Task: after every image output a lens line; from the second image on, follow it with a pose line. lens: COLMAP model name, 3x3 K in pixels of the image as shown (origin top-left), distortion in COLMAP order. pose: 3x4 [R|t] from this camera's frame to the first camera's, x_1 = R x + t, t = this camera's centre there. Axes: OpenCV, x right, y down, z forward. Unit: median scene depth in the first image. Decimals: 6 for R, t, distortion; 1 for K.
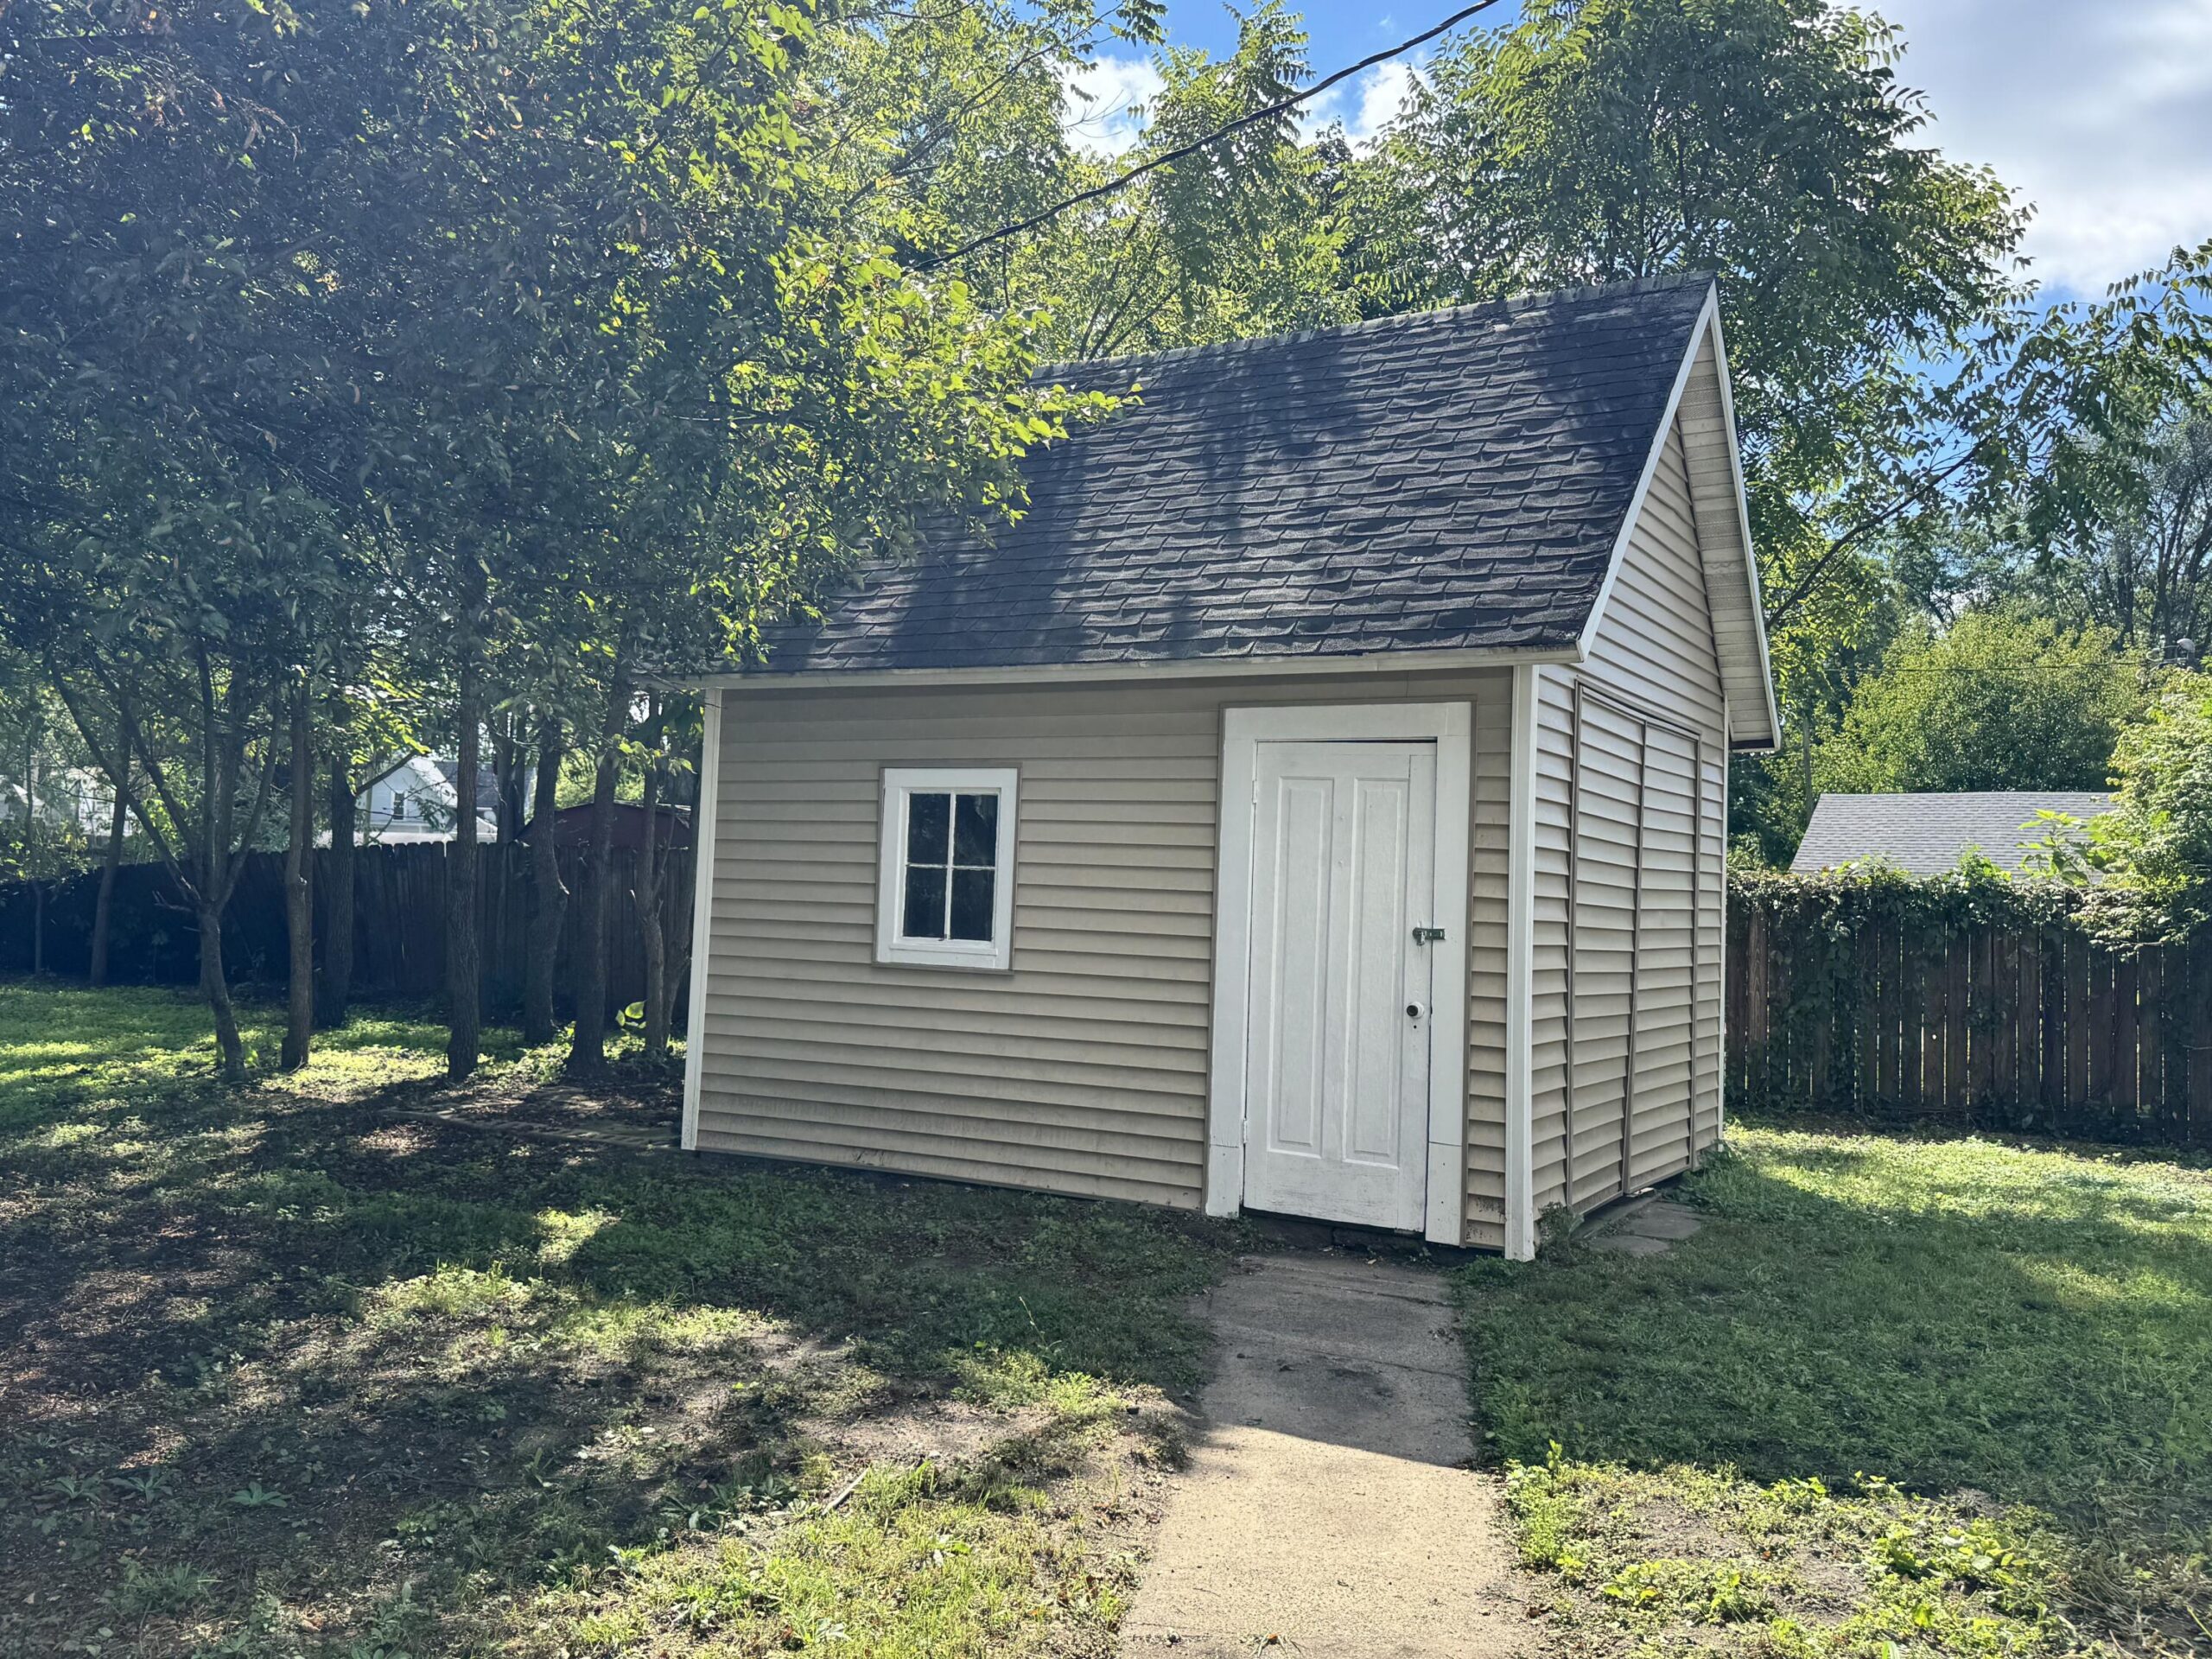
lens RADIAL K [[1862.8, 0, 1106.0], [0, 1862.8, 829.5], [0, 0, 1]] dist [0.000183, 0.000105]
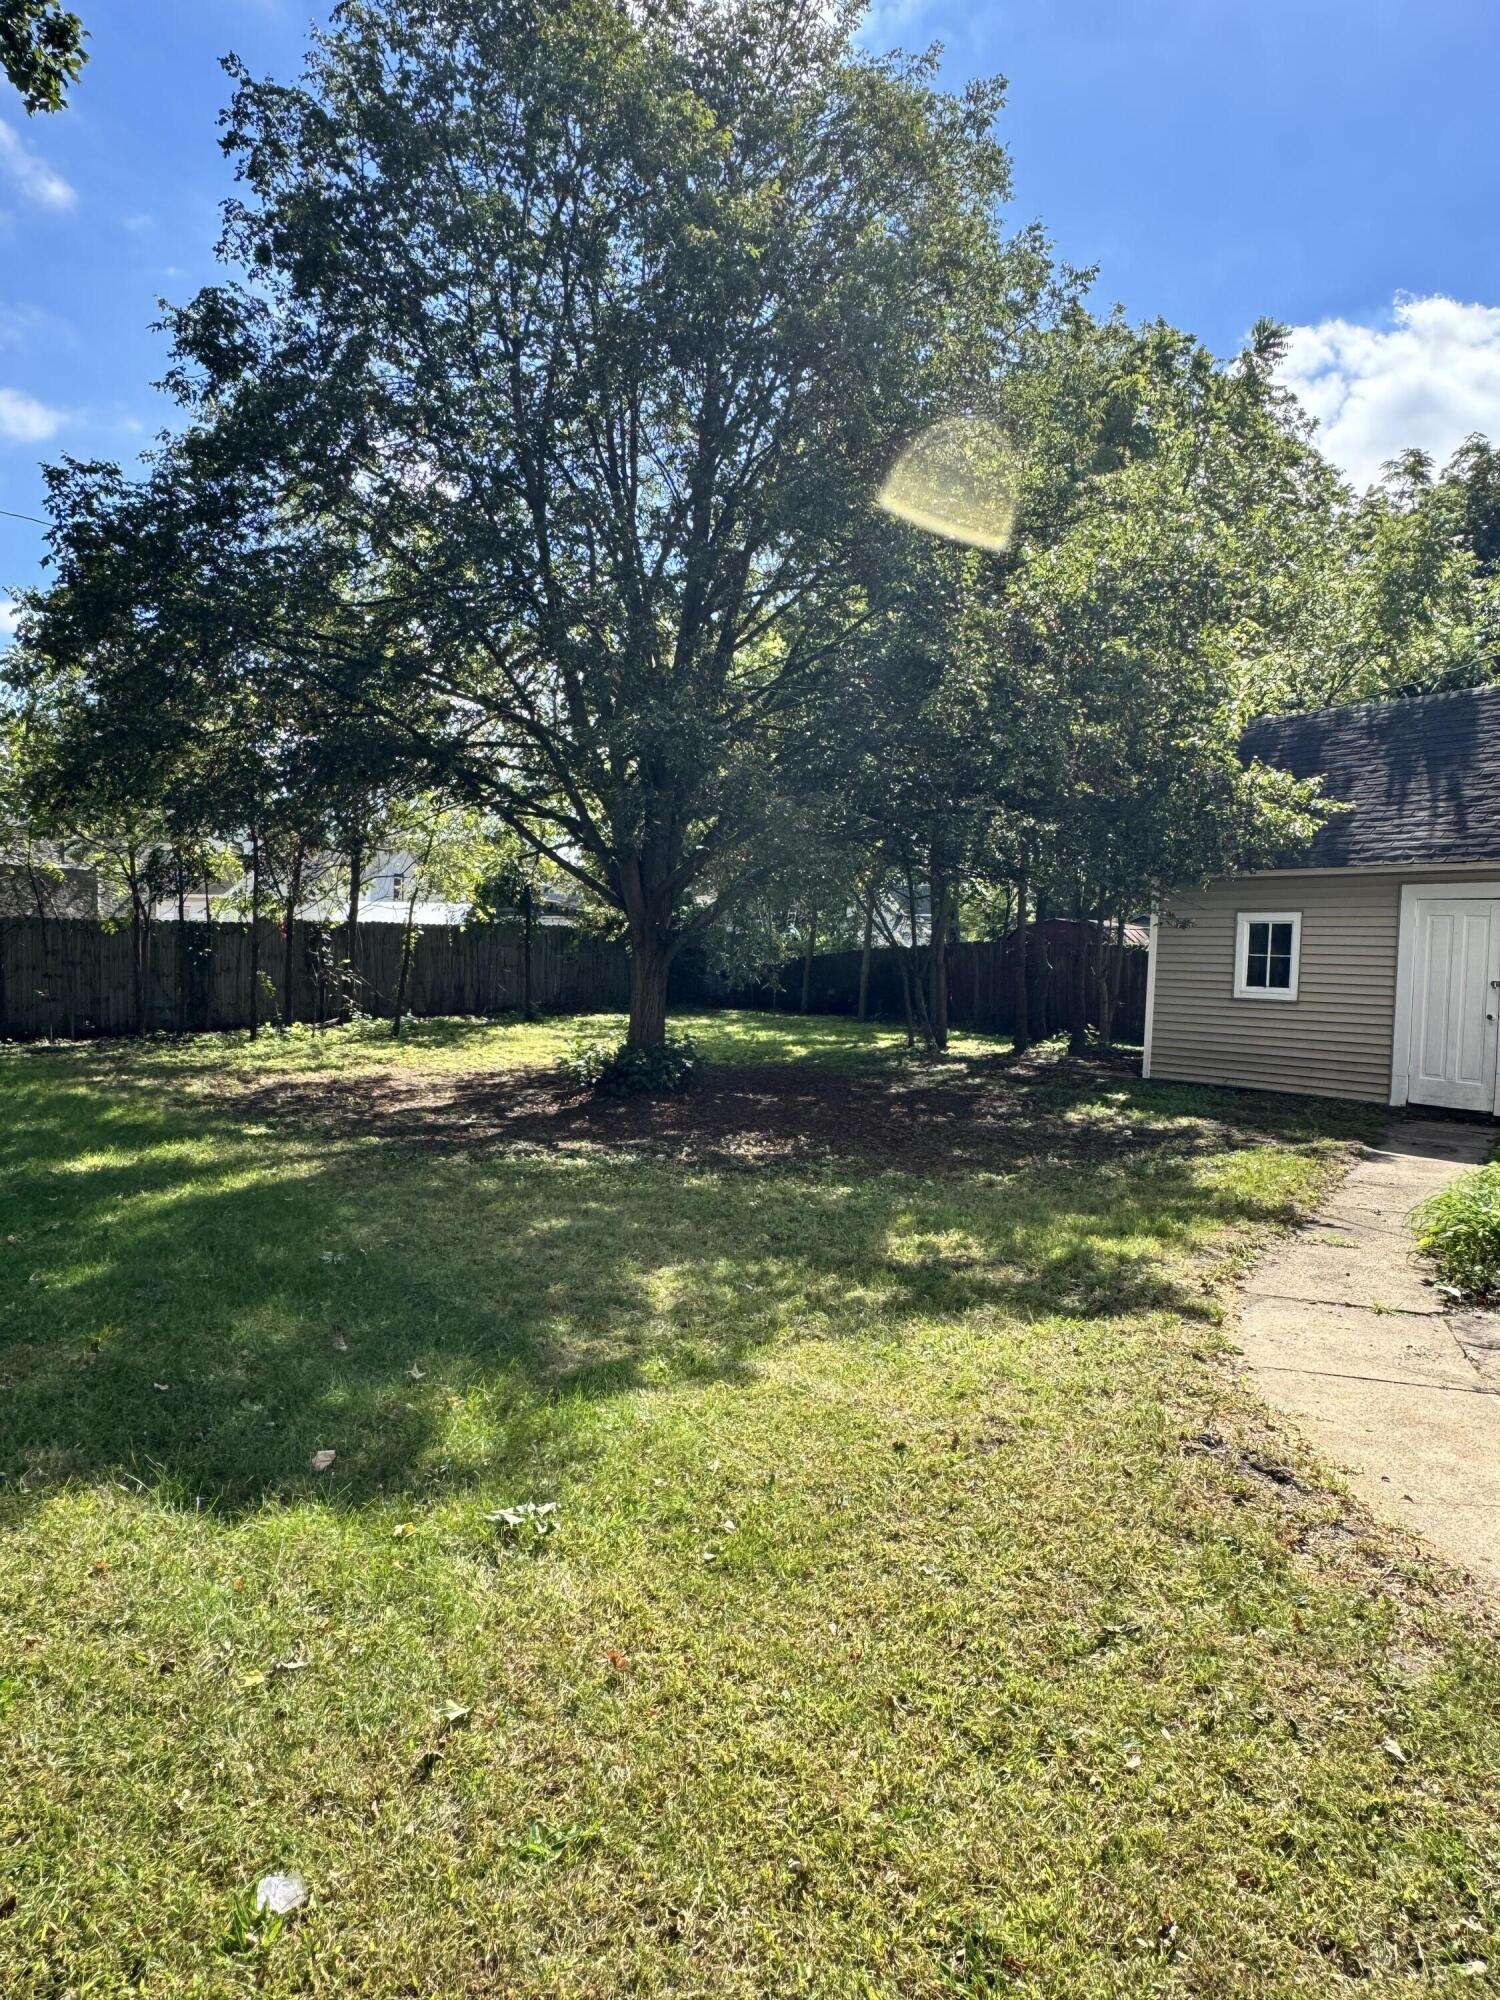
lens RADIAL K [[1304.6, 0, 750.0], [0, 1304.6, 1000.0], [0, 0, 1]] dist [-0.003710, -0.000547]
pose [[0.908612, 0.008061, -0.417564, 0.005995], [0.014609, 0.998588, 0.051066, -0.016743], [0.417387, -0.052499, 0.907211, -0.731192]]
